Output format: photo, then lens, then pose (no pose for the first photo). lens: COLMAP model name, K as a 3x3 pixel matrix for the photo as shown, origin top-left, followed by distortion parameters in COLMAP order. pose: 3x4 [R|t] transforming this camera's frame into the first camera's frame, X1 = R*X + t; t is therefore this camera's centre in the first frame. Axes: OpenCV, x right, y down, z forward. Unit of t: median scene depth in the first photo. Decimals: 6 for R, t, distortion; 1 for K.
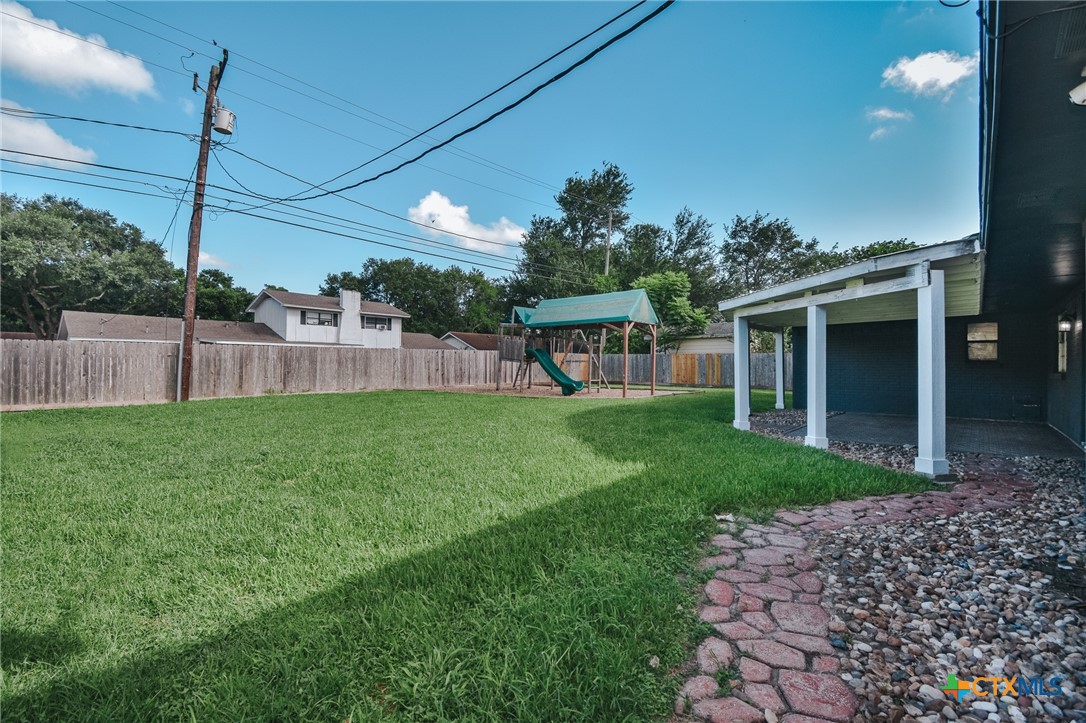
lens RADIAL K [[487.1, 0, 551.9], [0, 487.1, 360.6], [0, 0, 1]] dist [0.017914, -0.025040]
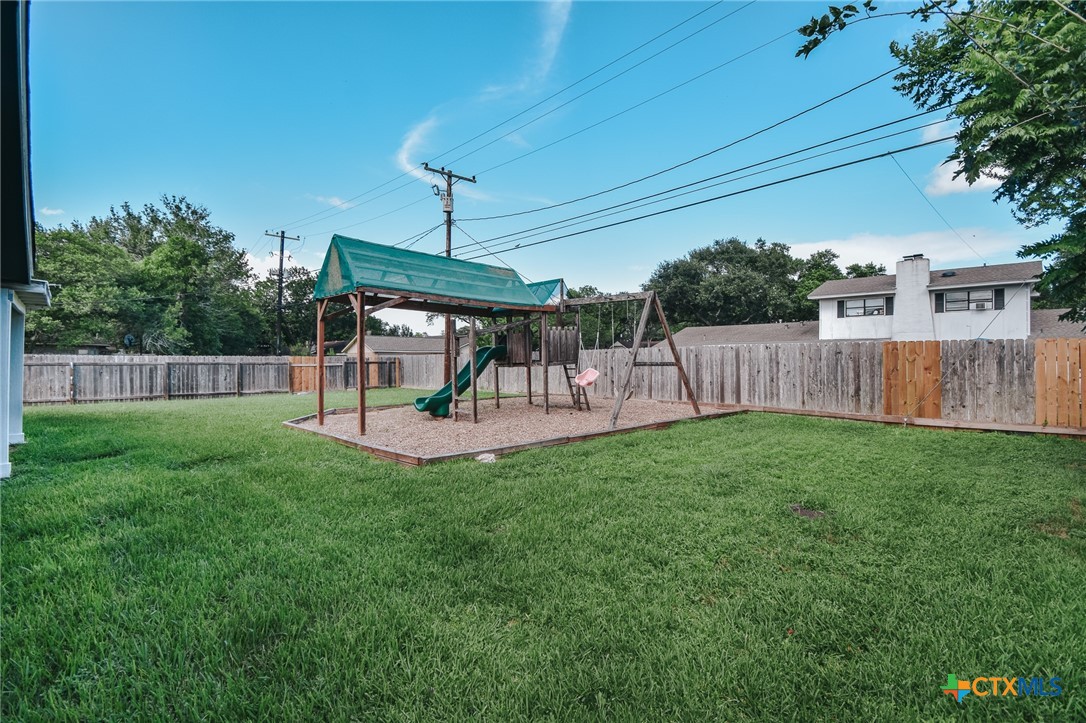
lens RADIAL K [[487.1, 0, 551.9], [0, 487.1, 360.6], [0, 0, 1]] dist [0.017914, -0.025040]
pose [[-0.046994, -0.000372, -0.998895, 0.464558], [0.011831, 0.999930, -0.000929, -0.006811], [0.998825, -0.011862, -0.046987, 0.736808]]
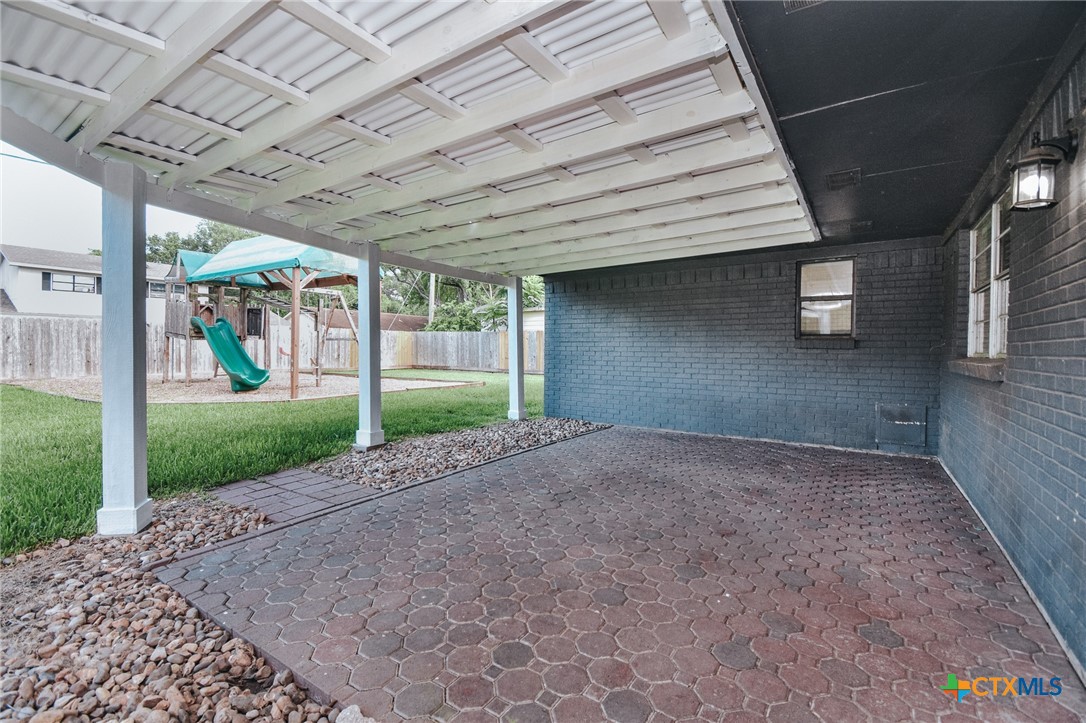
lens RADIAL K [[487.1, 0, 551.9], [0, 487.1, 360.6], [0, 0, 1]] dist [0.017914, -0.025040]
pose [[0.989401, 0.000091, 0.145211, 0.204038], [-0.005374, 0.999338, 0.035985, 0.004058], [-0.145112, -0.036384, 0.988746, 0.205918]]
